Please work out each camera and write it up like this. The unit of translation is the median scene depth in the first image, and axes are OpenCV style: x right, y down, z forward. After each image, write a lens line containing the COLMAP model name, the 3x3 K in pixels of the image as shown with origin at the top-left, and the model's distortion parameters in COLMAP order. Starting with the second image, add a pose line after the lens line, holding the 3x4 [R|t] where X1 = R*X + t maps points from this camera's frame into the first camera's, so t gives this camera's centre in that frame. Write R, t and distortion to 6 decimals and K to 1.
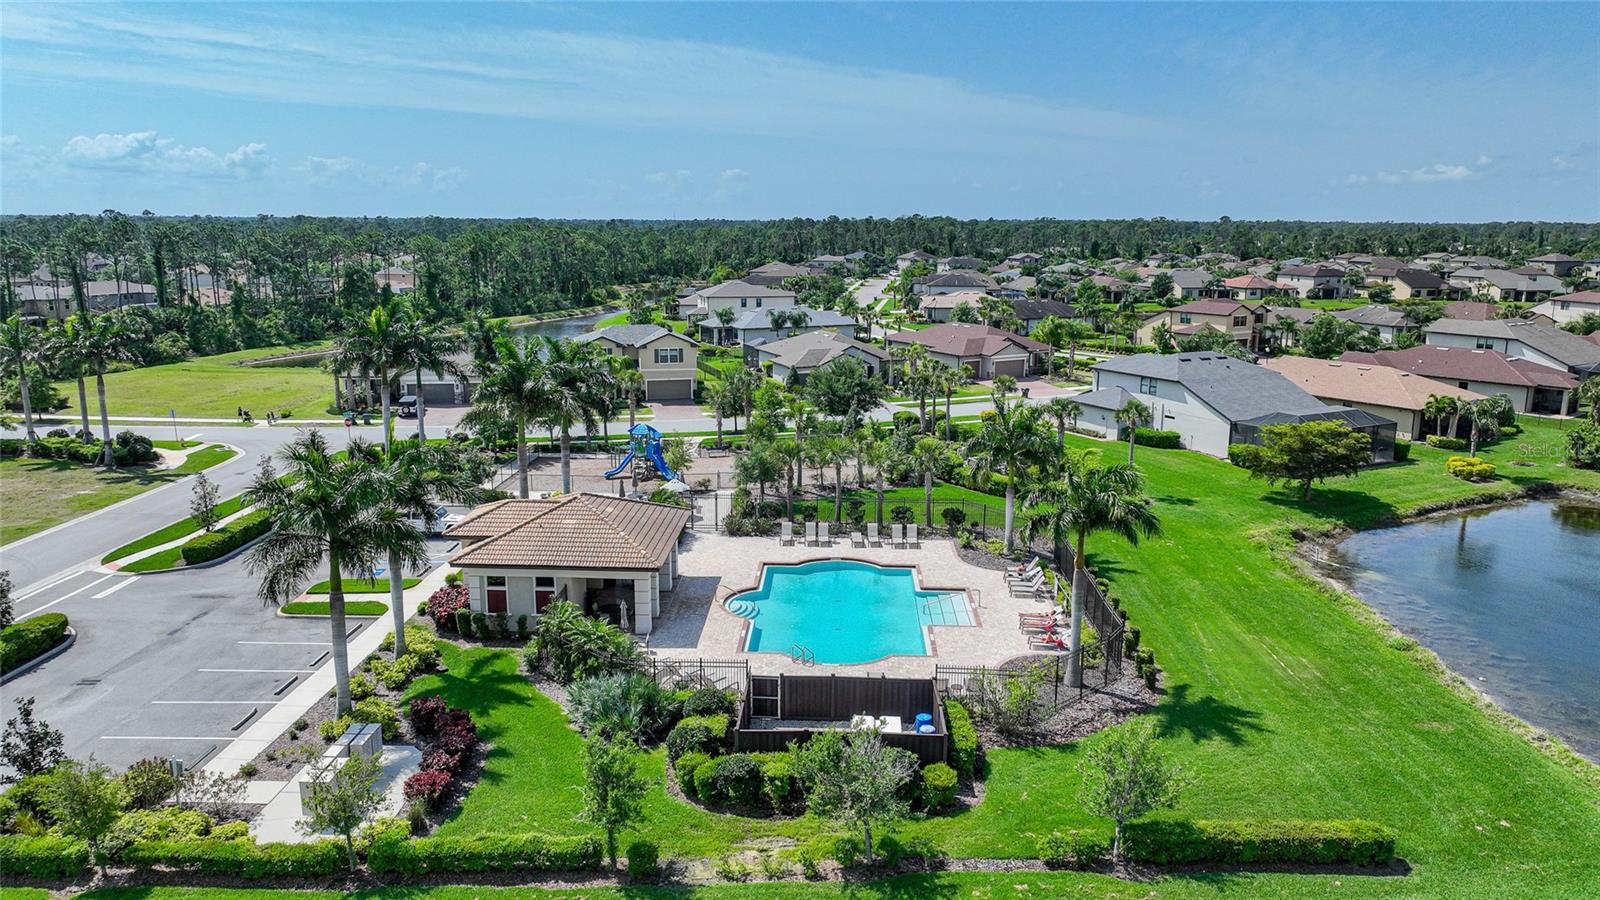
lens RADIAL K [[1109.2, 0, 801.6], [0, 1109.2, 511.4], [0, 0, 1]] dist [0.005040, 0.001676]
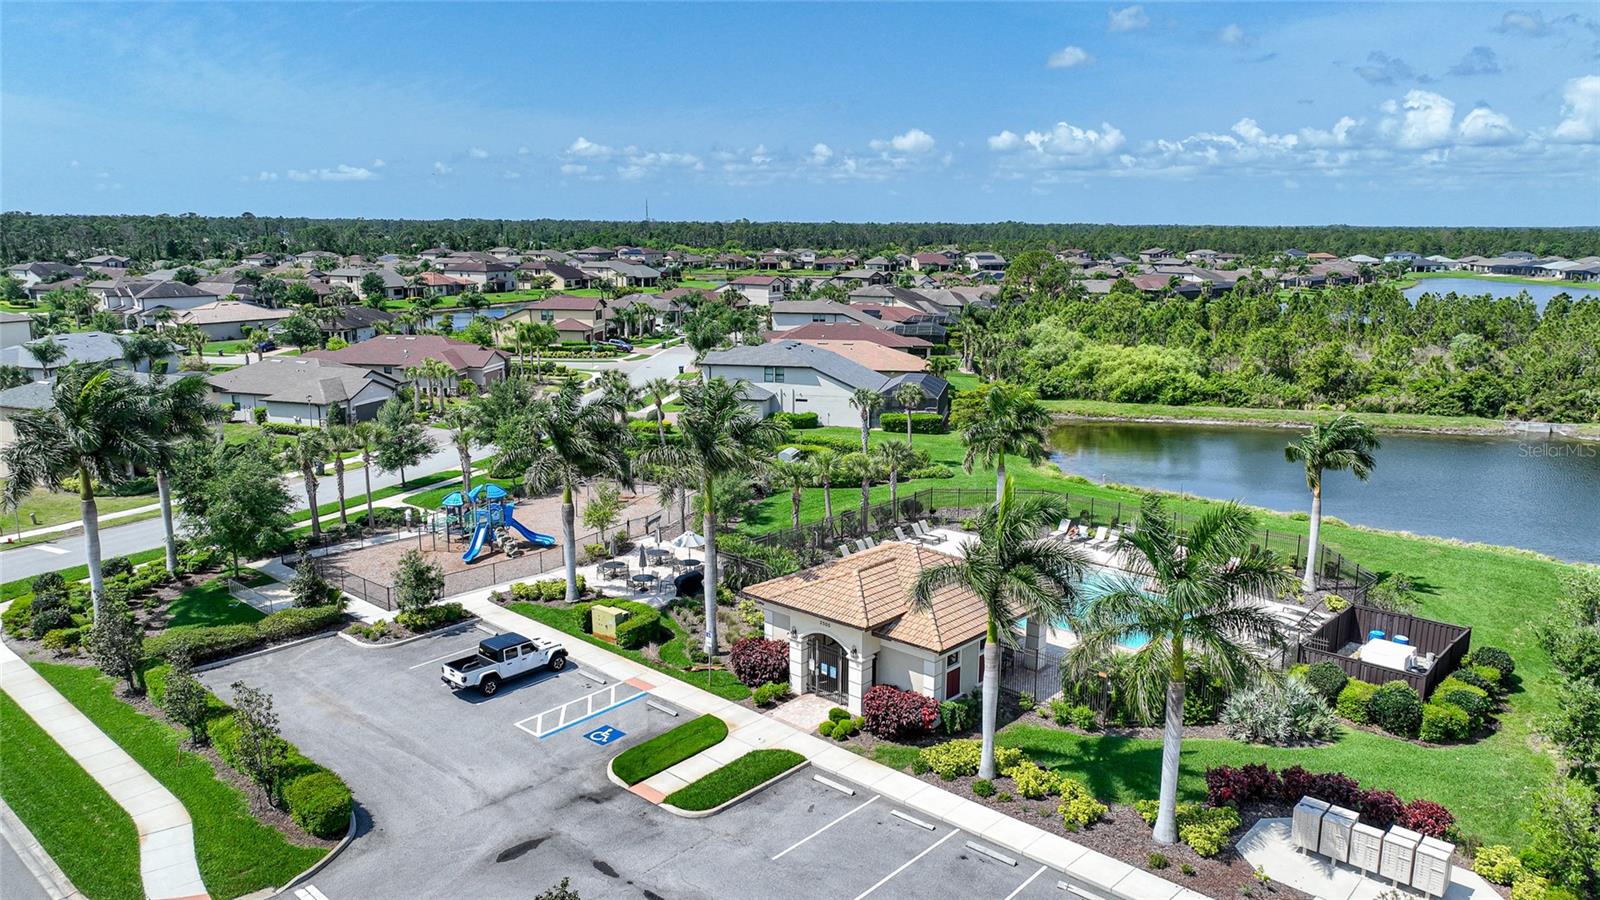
lens RADIAL K [[1122.1, 0, 800.0], [0, 1122.1, 450.0], [0, 0, 1]] dist [0.004547, 0.007251]
pose [[0.640059, -0.153945, 0.752745, -0.459987], [0.192266, 0.980642, 0.037068, -0.069462], [-0.743880, 0.121001, 0.657268, 0.244198]]
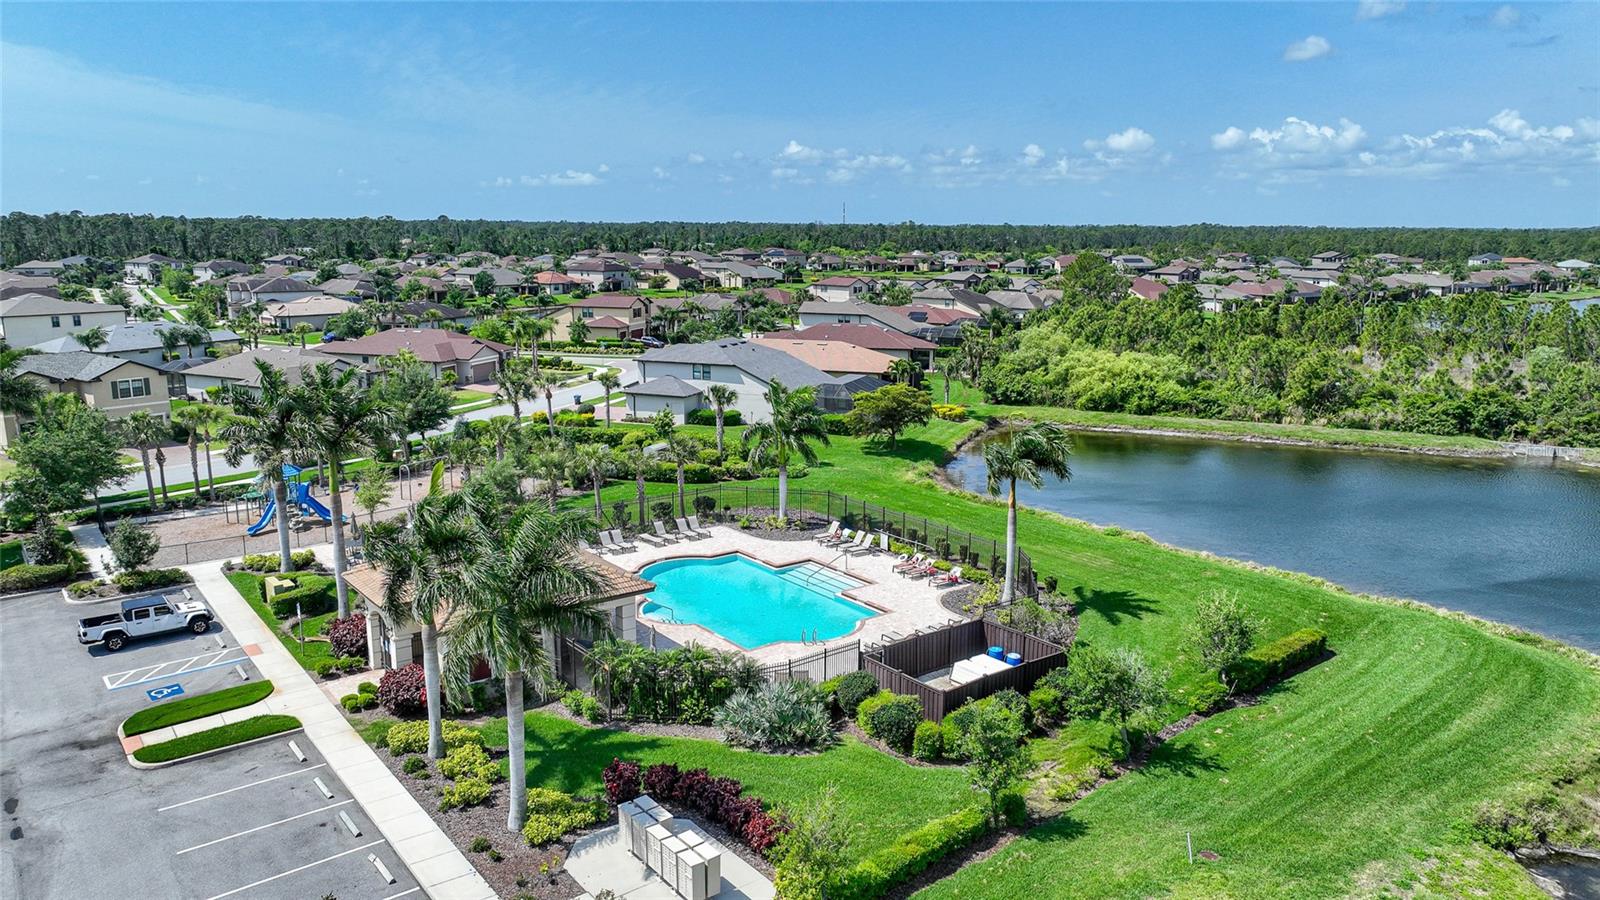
lens RADIAL K [[1122.1, 0, 800.0], [0, 1122.1, 450.0], [0, 0, 1]] dist [0.004547, 0.007251]
pose [[0.766642, -0.127663, 0.629255, -0.292994], [0.161099, 0.986930, 0.003957, -0.022946], [-0.621536, 0.098339, 0.777189, 0.072626]]
